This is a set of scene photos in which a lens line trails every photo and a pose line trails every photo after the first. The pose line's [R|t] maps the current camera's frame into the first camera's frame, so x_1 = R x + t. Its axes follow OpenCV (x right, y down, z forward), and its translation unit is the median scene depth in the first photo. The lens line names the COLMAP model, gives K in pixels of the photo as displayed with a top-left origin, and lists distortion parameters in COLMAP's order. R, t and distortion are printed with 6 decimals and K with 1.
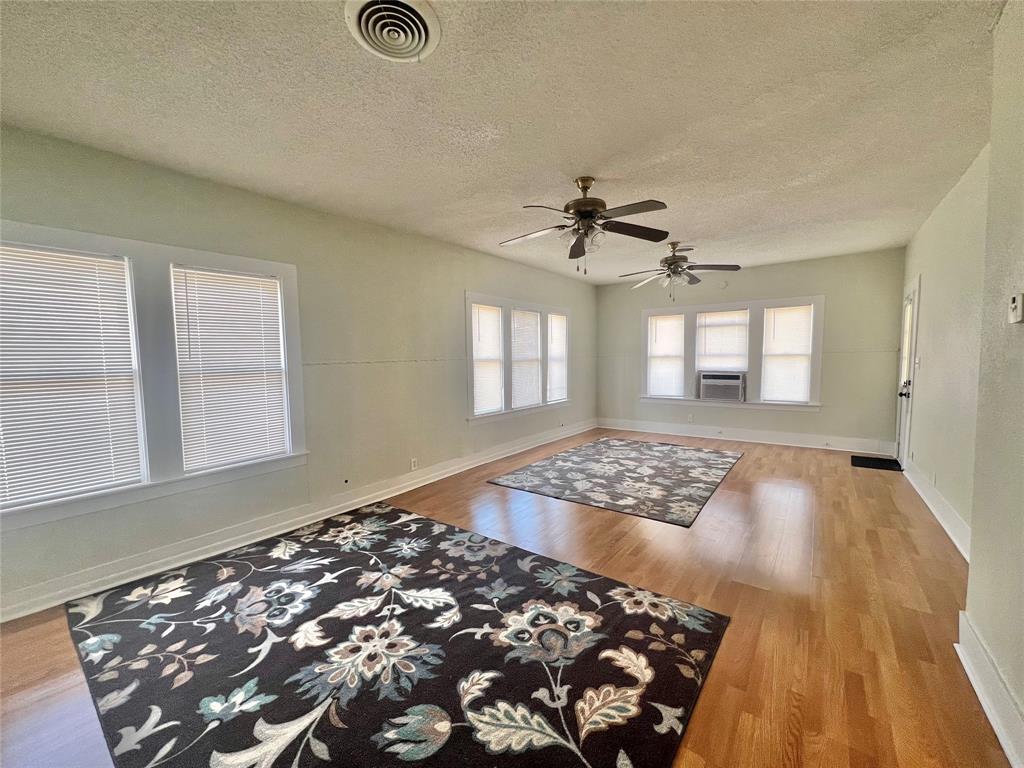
lens RADIAL K [[406.0, 0, 512.0], [0, 406.0, 384.0], [0, 0, 1]] dist [0.001825, -0.000122]
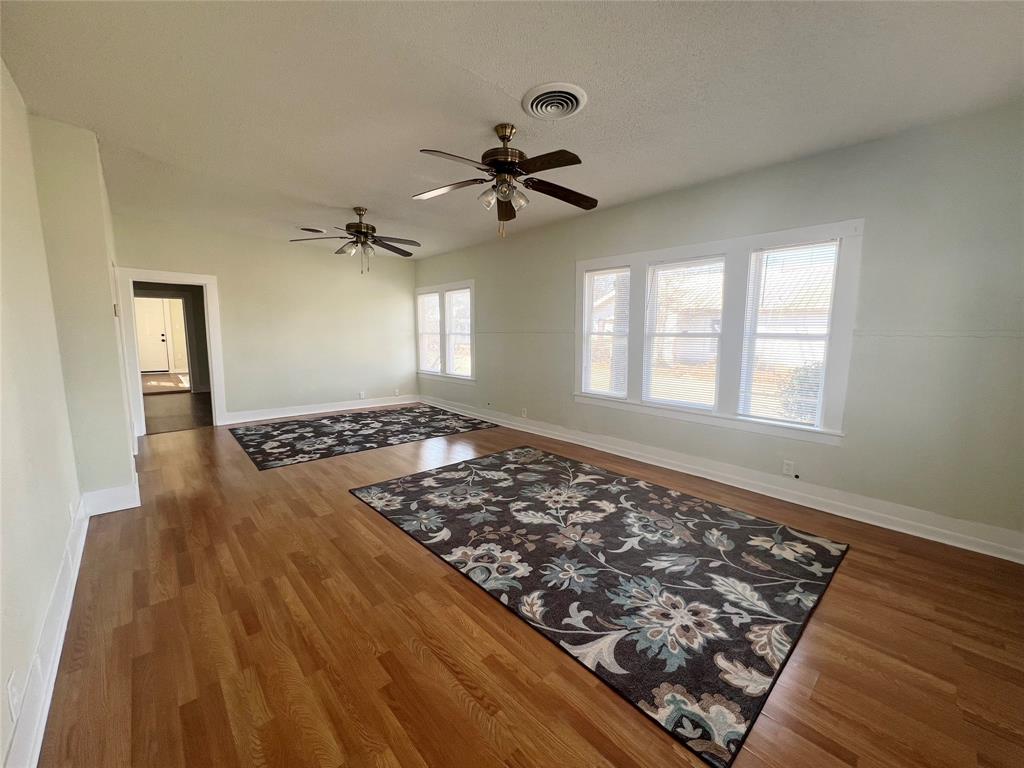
lens RADIAL K [[406.0, 0, 512.0], [0, 406.0, 384.0], [0, 0, 1]] dist [0.001825, -0.000122]
pose [[-0.985525, -0.016440, 0.168729, -0.355410], [0.015397, 0.982493, 0.185660, -0.132144], [-0.168827, 0.185571, -0.968019, 2.214382]]
